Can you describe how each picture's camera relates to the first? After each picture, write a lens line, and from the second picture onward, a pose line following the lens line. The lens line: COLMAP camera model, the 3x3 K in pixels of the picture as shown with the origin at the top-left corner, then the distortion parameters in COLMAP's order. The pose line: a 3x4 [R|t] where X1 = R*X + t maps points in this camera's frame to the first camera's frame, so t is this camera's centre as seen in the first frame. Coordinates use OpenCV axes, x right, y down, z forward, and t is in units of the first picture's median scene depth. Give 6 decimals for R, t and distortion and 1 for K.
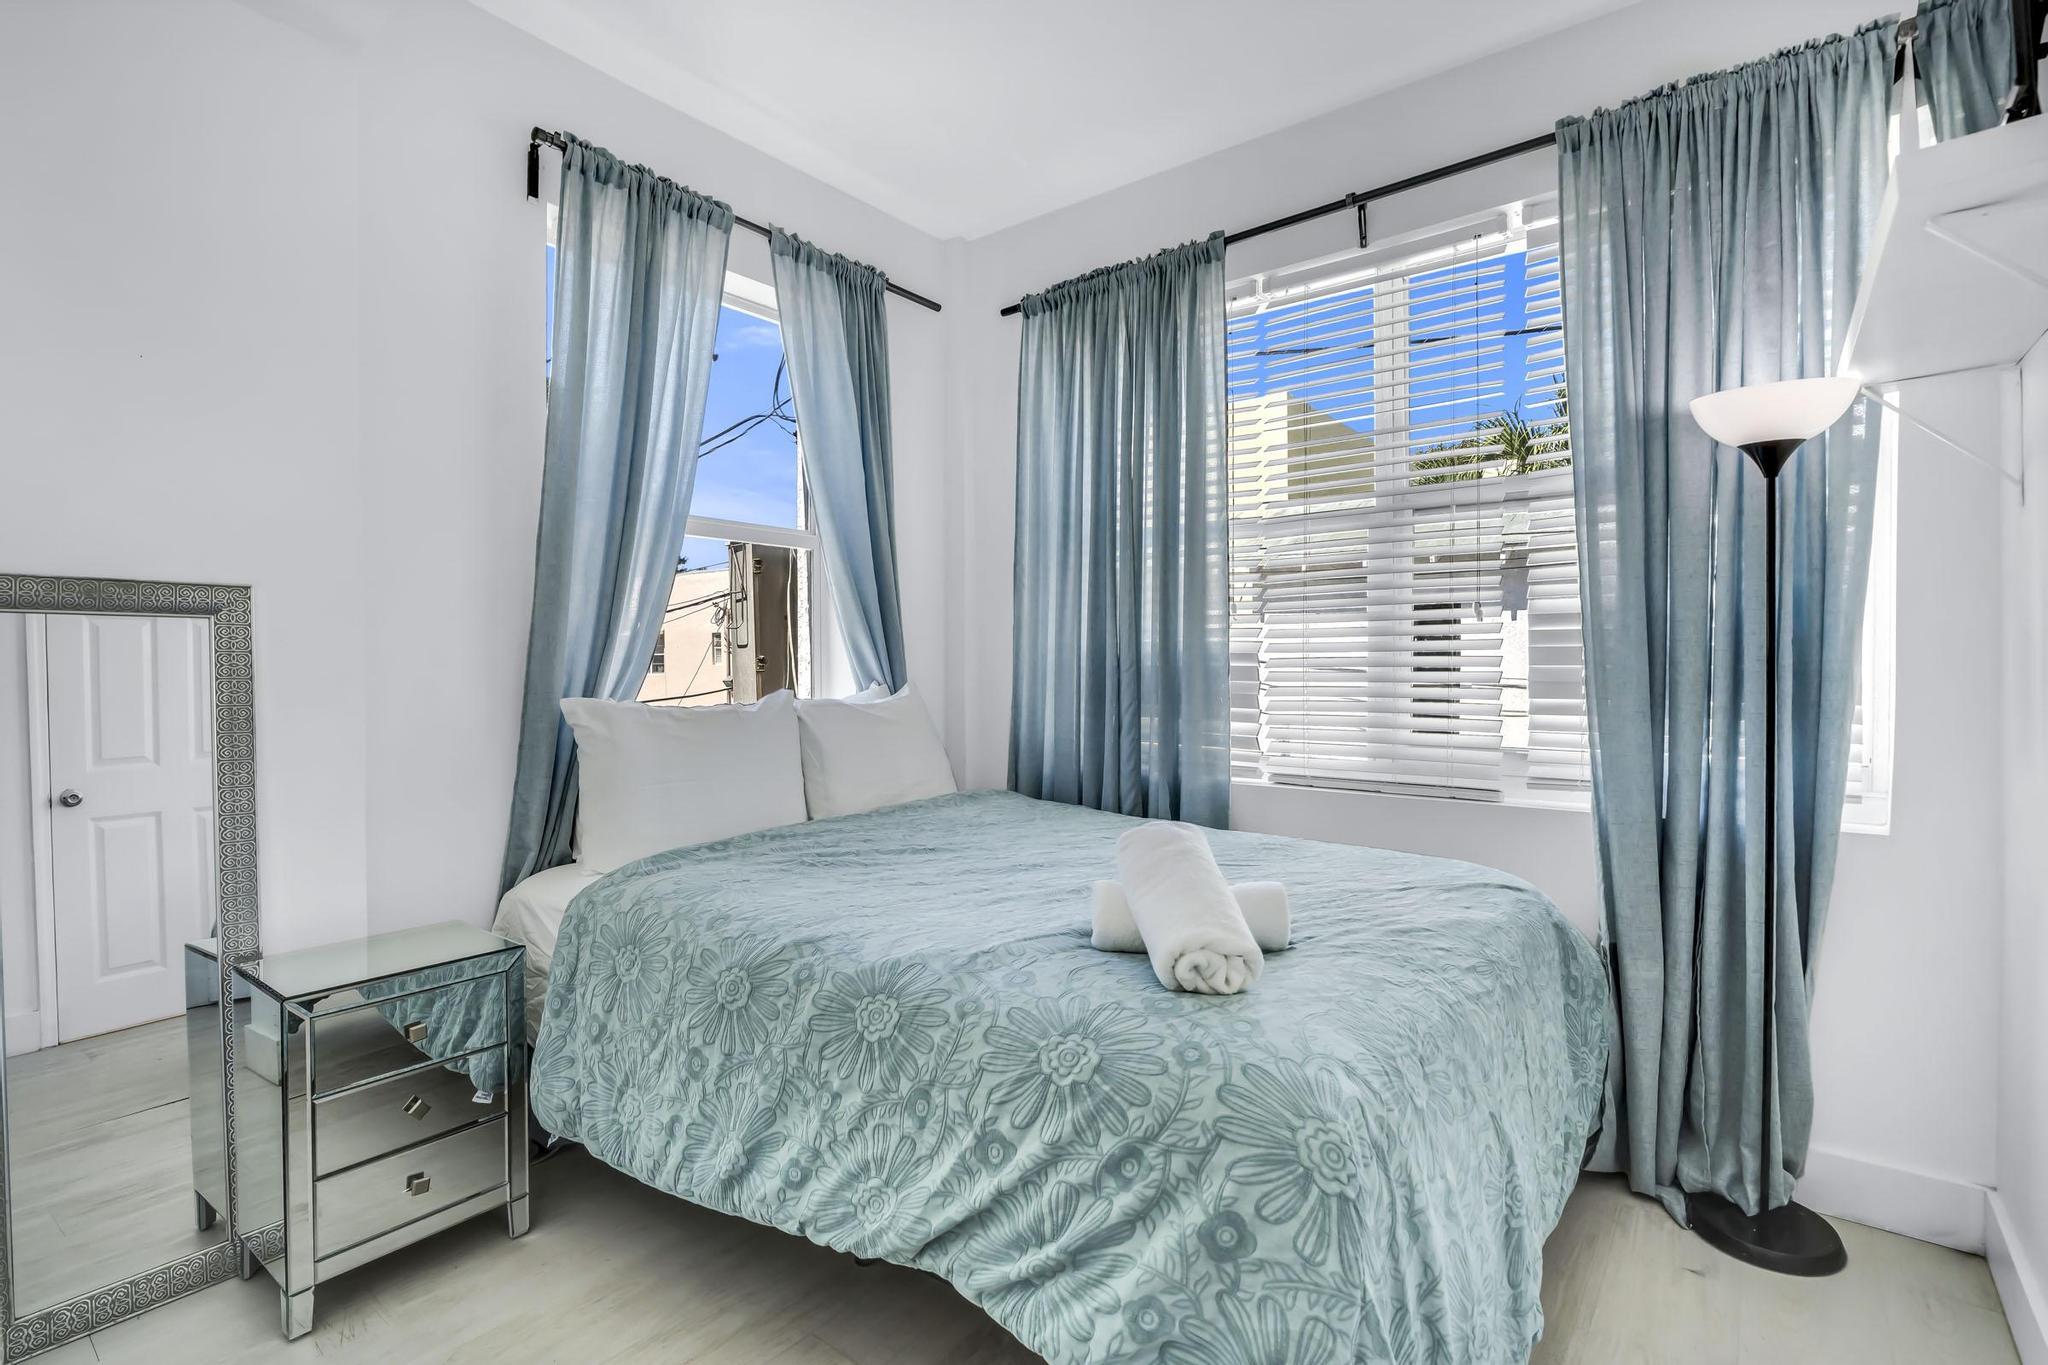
lens RADIAL K [[969.5, 0, 1030.4], [0, 969.5, 679.9], [0, 0, 1]] dist [-0.018701, 0.002613]
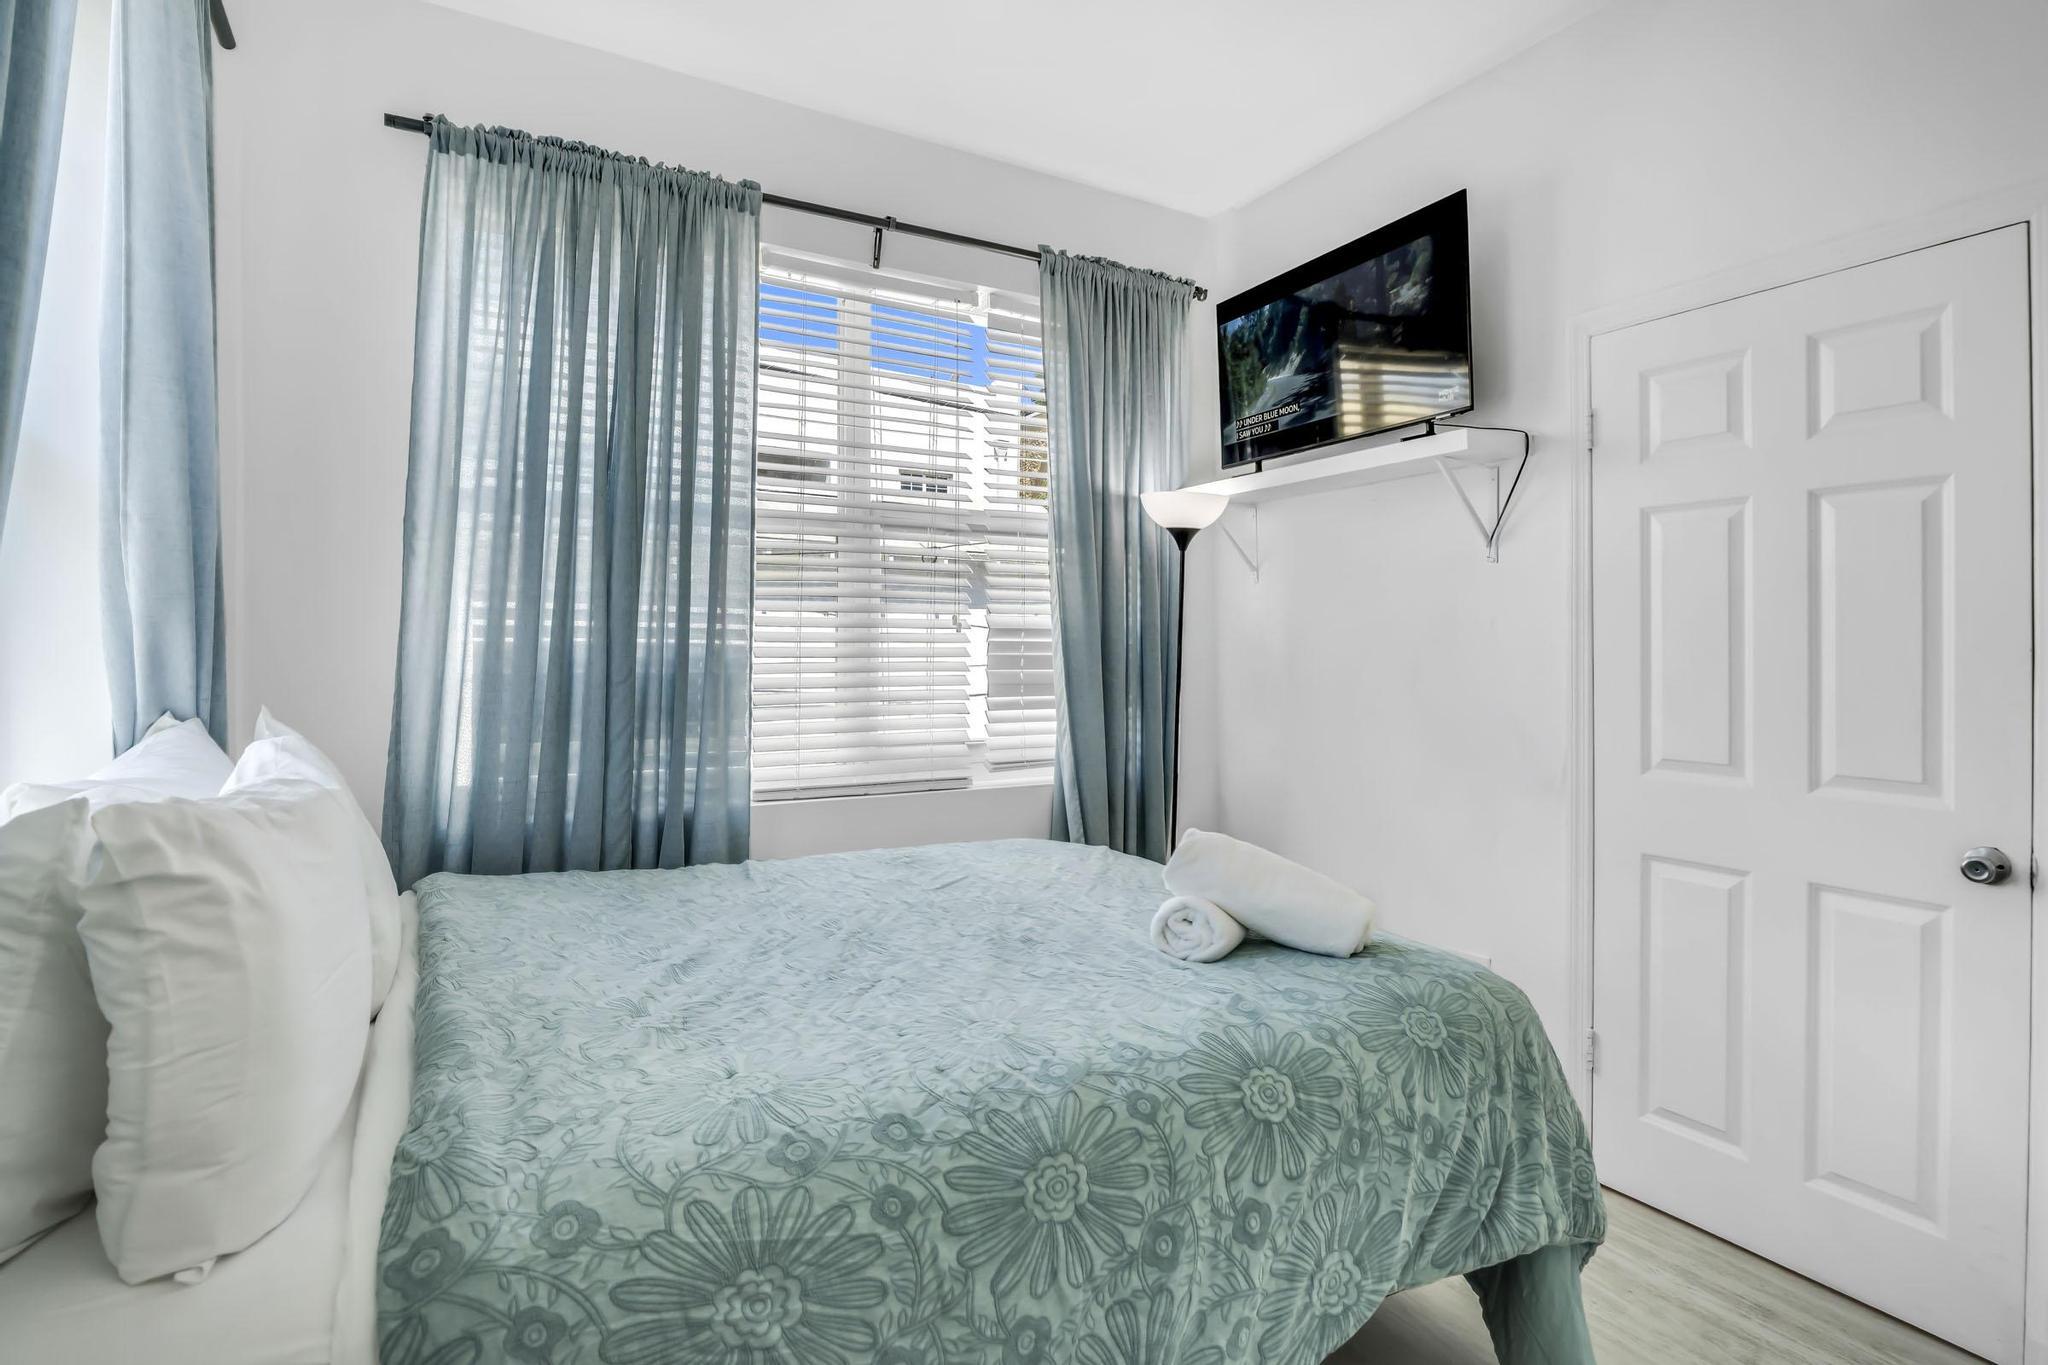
lens RADIAL K [[969.5, 0, 1050.0], [0, 969.5, 649.3], [0, 0, 1]] dist [-0.018701, 0.002613]
pose [[0.365863, 0.008865, 0.930626, -0.549030], [0.012886, 0.999811, -0.014590, -0.021559], [-0.930579, 0.017330, 0.365680, 0.453093]]
